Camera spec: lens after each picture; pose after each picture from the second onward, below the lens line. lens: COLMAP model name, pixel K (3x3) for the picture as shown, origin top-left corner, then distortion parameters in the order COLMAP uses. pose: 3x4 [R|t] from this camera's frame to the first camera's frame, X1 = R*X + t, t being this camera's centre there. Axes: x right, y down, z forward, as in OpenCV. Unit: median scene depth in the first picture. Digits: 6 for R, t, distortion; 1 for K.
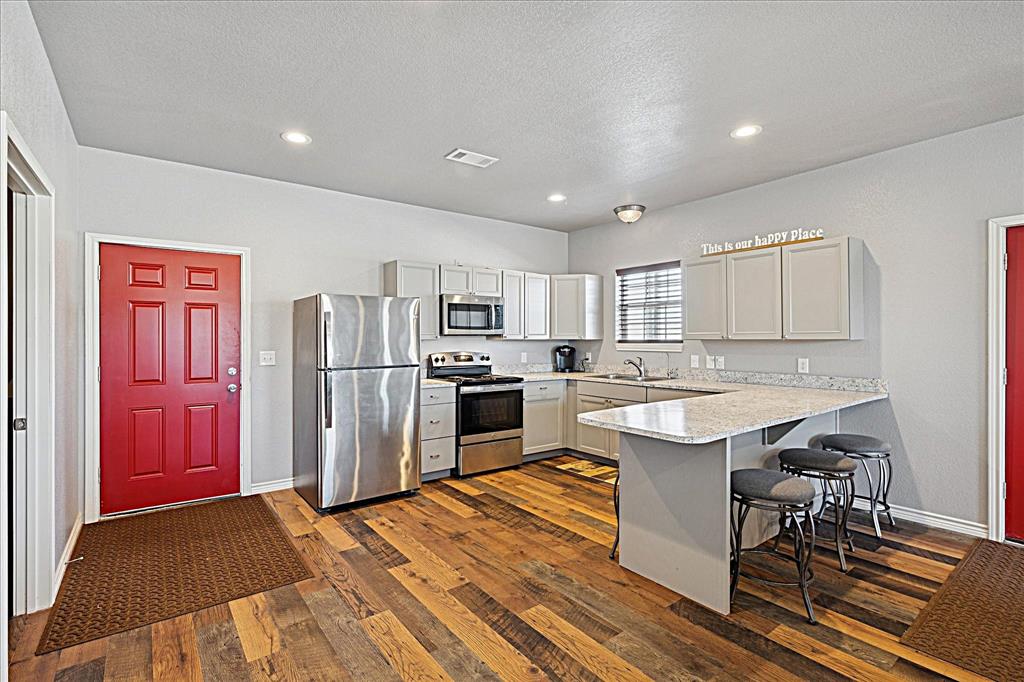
lens RADIAL K [[485.4, 0, 513.3], [0, 485.4, 346.6], [0, 0, 1]] dist [-0.001211, 0.000567]
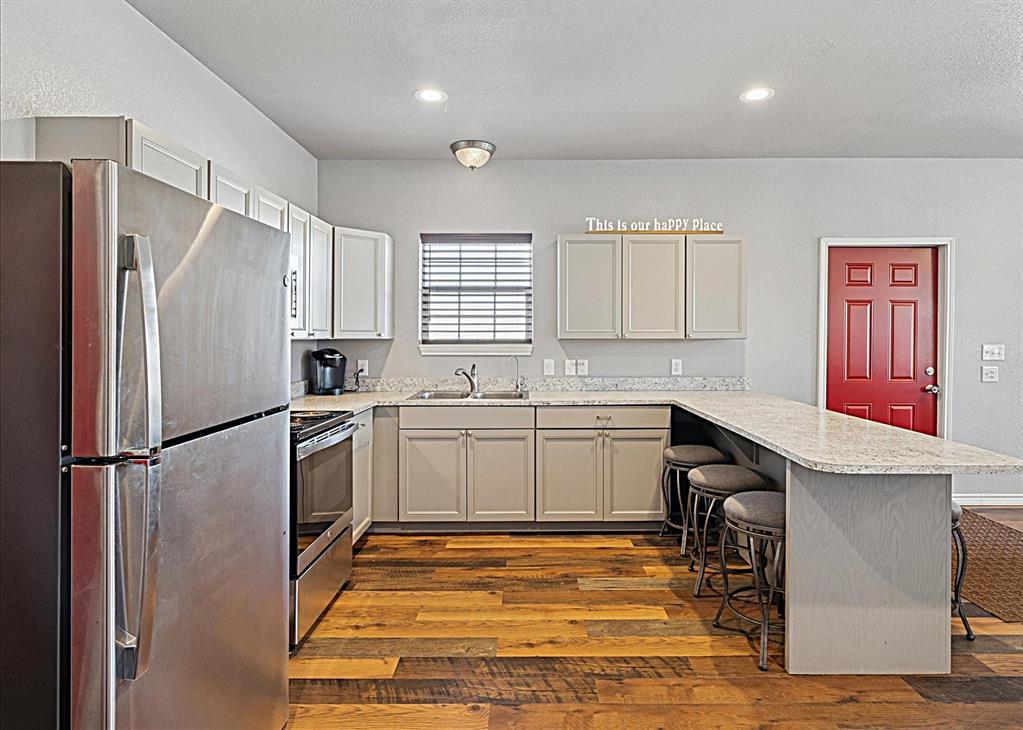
lens RADIAL K [[569.2, 0, 531.8], [0, 569.2, 341.0], [0, 0, 1]] dist [-0.003006, 0.000037]
pose [[0.599190, -0.000886, 0.800607, -0.367755], [0.012274, 0.999892, -0.008079, -0.004107], [-0.800513, 0.014667, 0.599136, 0.479250]]
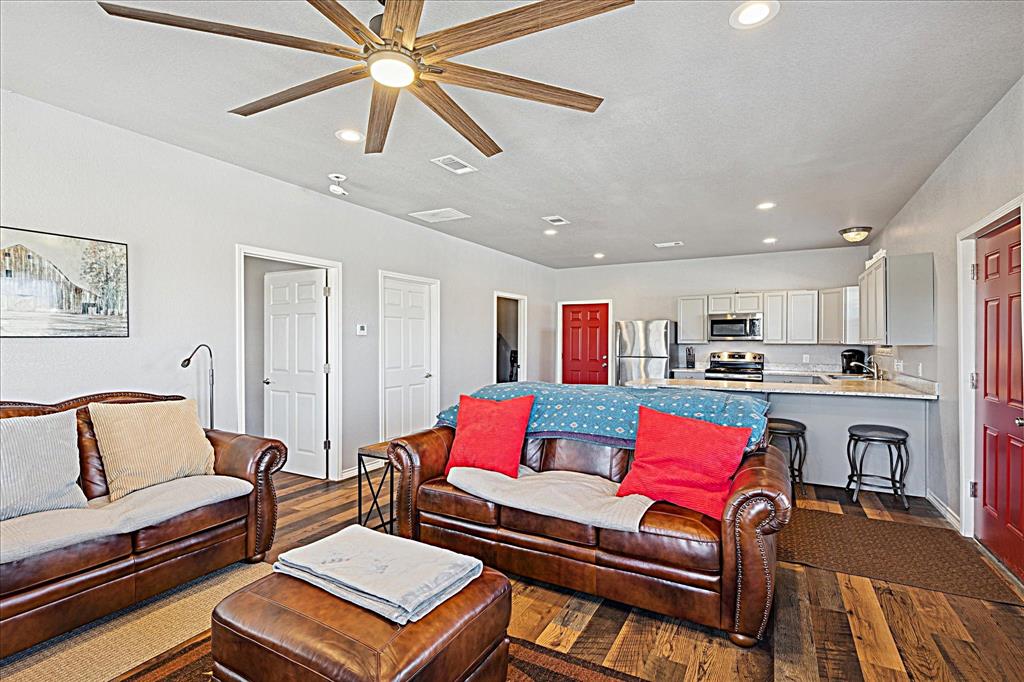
lens RADIAL K [[485.4, 0, 515.3], [0, 485.4, 341.9], [0, 0, 1]] dist [-0.001211, 0.000567]
pose [[0.409877, 0.002327, -0.912138, 1.026140], [-0.023067, 0.999703, -0.007815, 0.008299], [0.911849, 0.024244, 0.409809, -0.217176]]
